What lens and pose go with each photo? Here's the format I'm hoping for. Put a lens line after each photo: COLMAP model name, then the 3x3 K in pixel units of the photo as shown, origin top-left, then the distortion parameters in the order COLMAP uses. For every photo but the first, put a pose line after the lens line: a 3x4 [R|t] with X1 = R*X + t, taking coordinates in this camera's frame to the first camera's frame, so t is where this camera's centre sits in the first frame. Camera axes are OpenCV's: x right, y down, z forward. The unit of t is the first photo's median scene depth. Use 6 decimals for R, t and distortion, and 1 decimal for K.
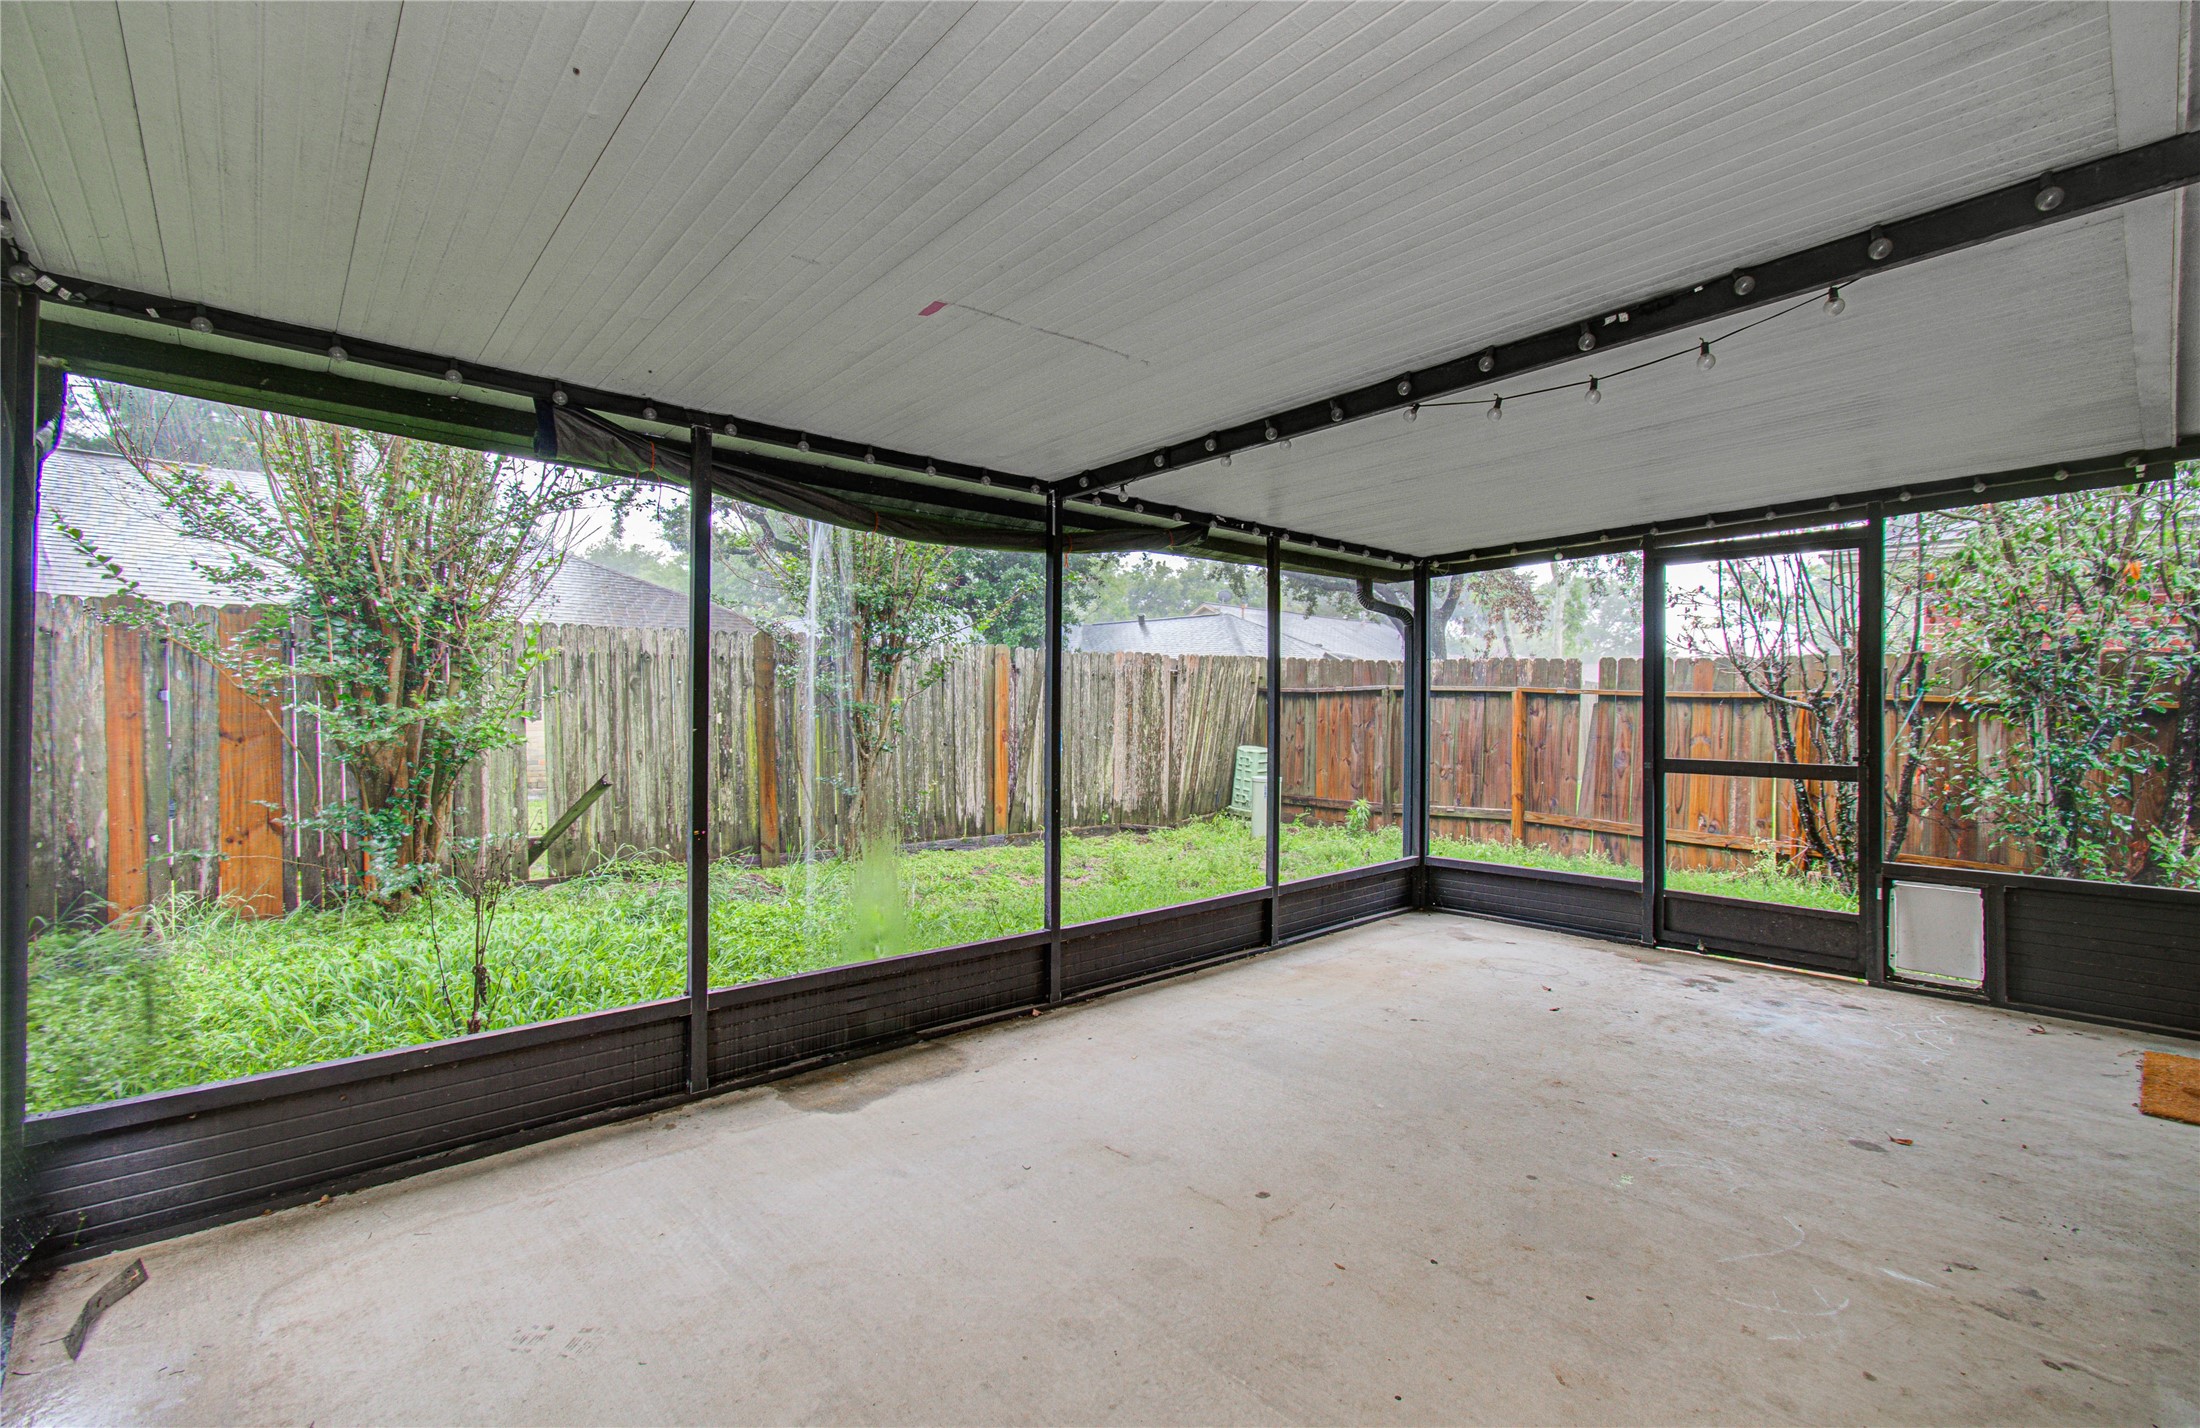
lens RADIAL K [[953.4, 0, 1098.2], [0, 953.4, 708.1], [0, 0, 1]] dist [0.001800, -0.000494]
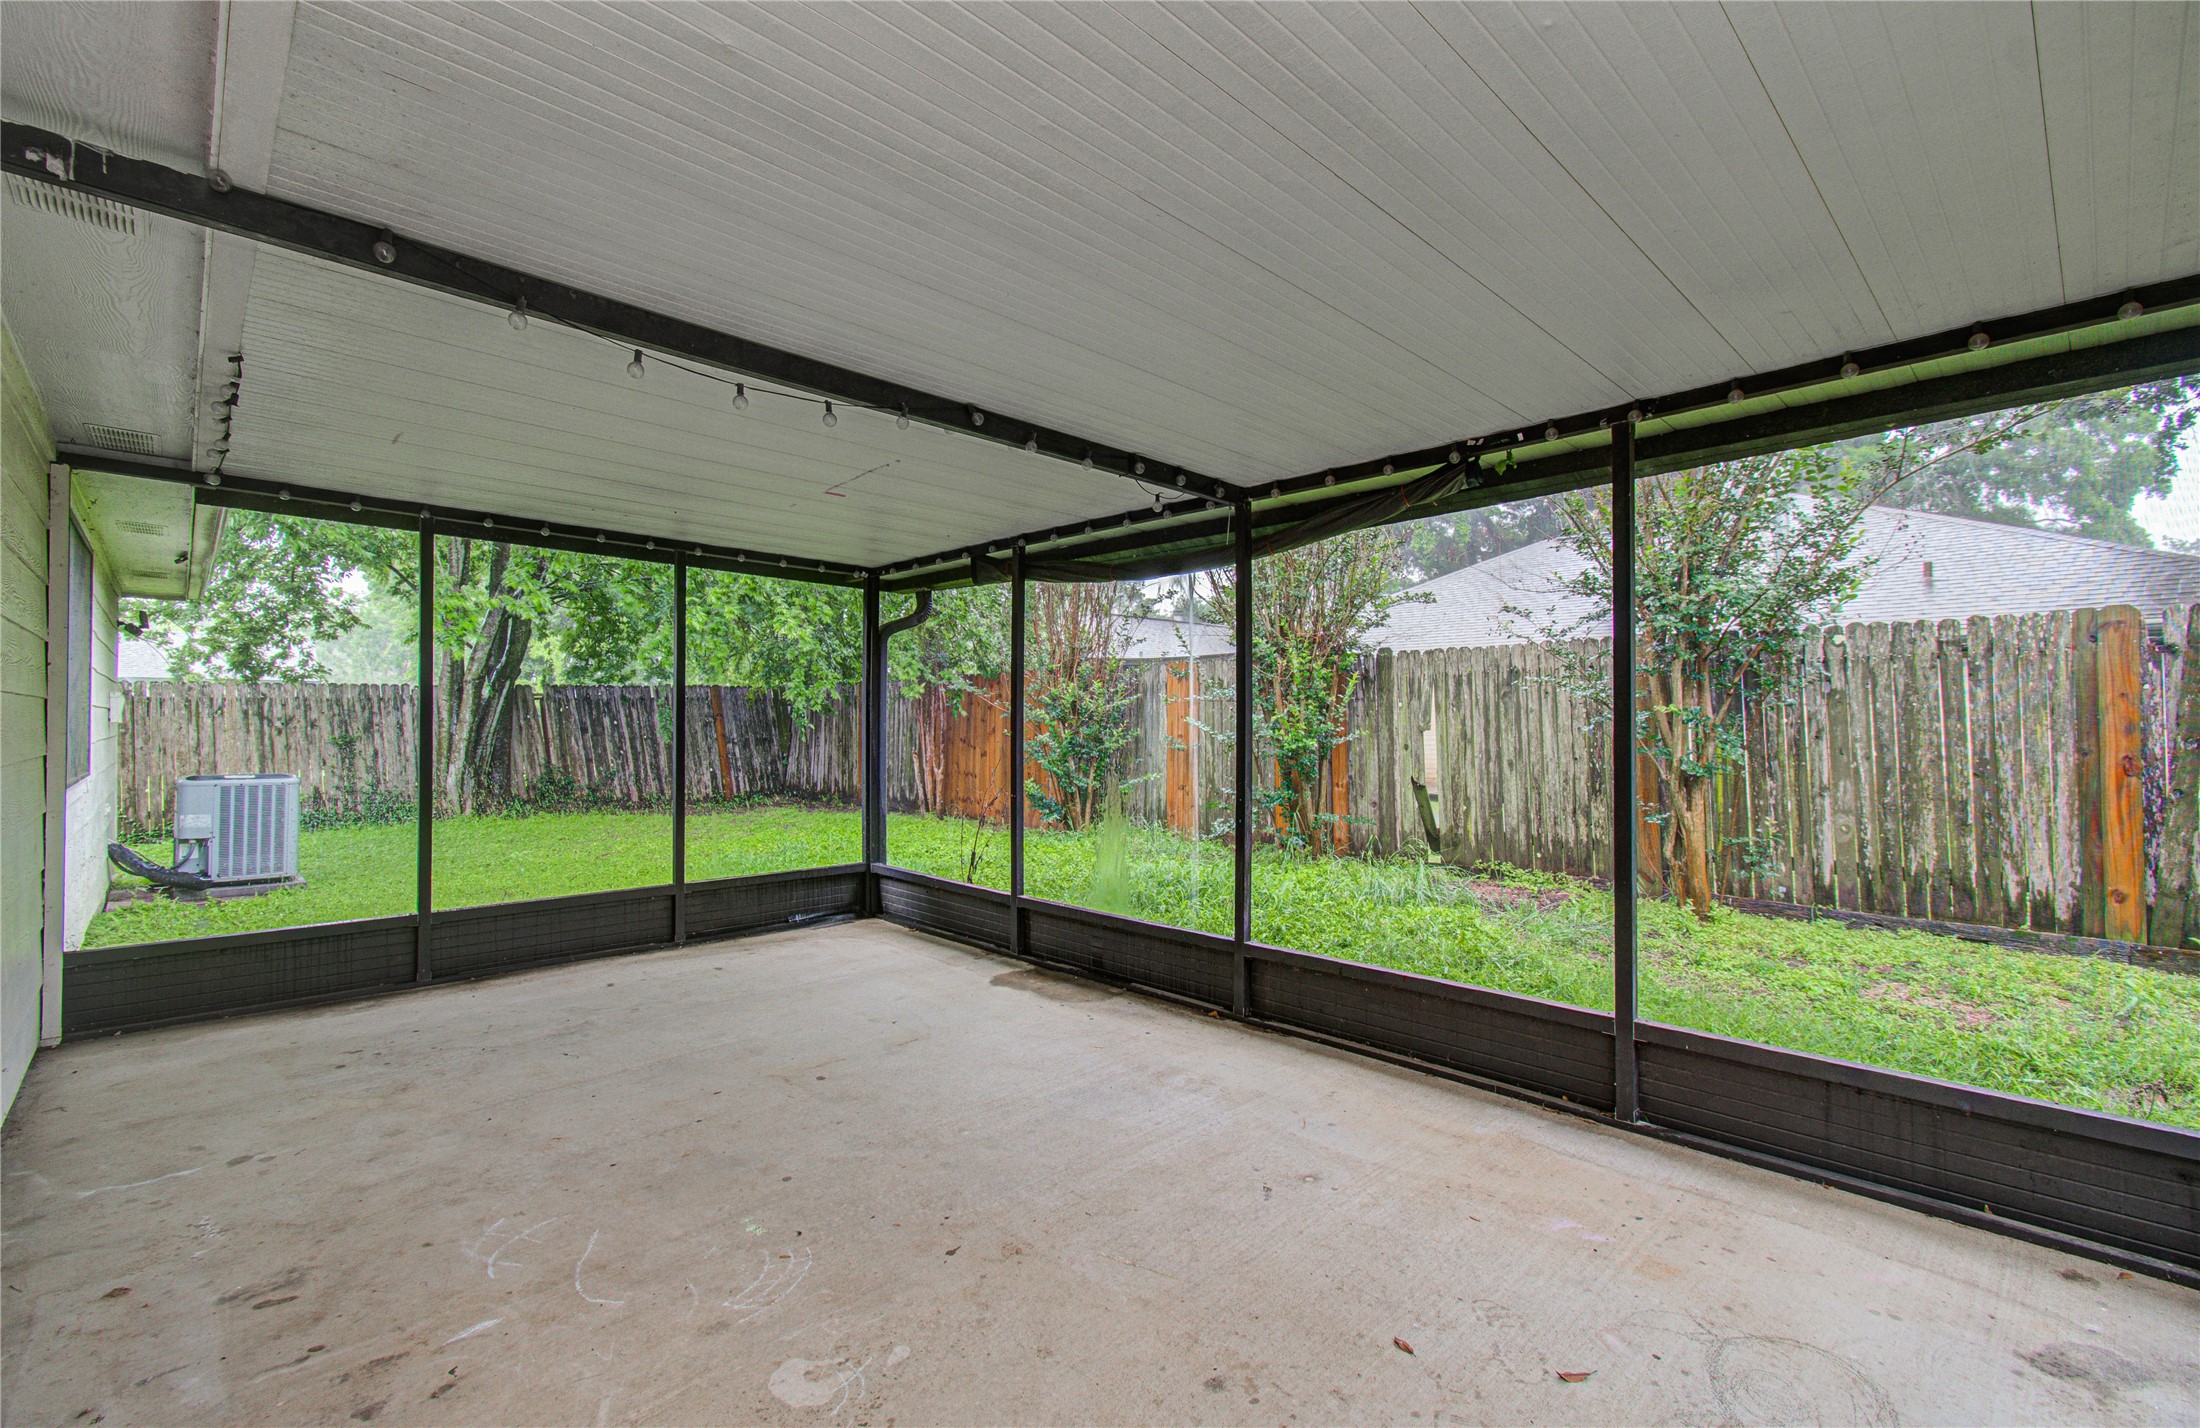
lens RADIAL K [[953.4, 0, 1091.8], [0, 953.4, 712.0], [0, 0, 1]] dist [0.001800, -0.000494]
pose [[0.023844, -0.017377, -0.999565, 0.925989], [0.005621, 0.999835, -0.017247, 0.011422], [0.999700, -0.005207, 0.023937, 0.815374]]
